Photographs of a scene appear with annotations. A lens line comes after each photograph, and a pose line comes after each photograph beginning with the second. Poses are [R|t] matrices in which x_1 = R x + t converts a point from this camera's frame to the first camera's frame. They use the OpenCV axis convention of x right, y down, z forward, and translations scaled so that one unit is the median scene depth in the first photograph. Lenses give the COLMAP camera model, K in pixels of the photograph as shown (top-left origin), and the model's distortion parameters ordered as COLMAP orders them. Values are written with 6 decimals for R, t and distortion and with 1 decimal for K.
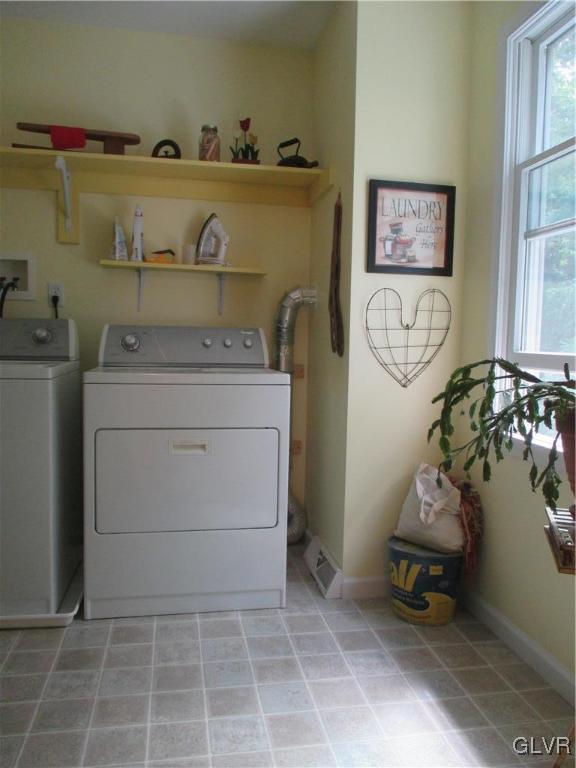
lens RADIAL K [[648.0, 0, 305.3], [0, 648.0, 385.1], [0, 0, 1]] dist [-0.023671, 0.003003]
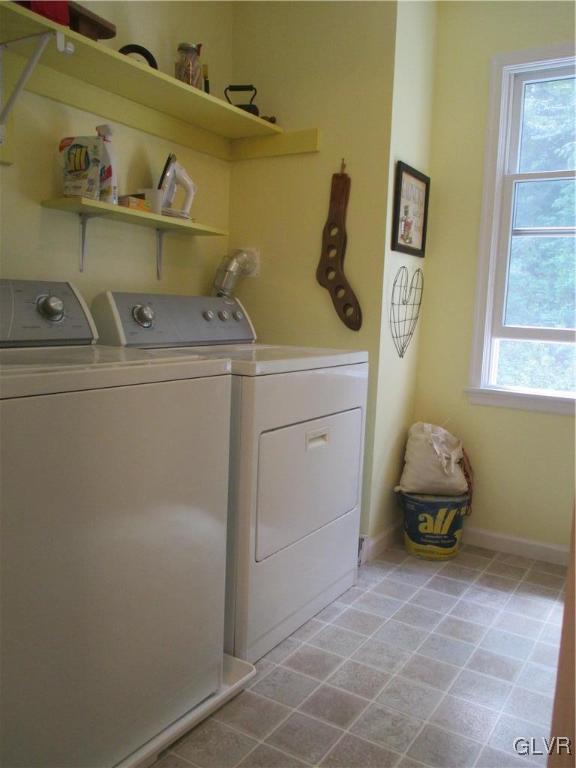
lens RADIAL K [[648.0, 0, 289.6], [0, 648.0, 384.3], [0, 0, 1]] dist [-0.023671, 0.003003]
pose [[0.675958, -0.084659, 0.732061, -0.846960], [0.028135, 0.995620, 0.089158, -0.059340], [-0.736402, -0.039671, 0.675380, 0.429375]]
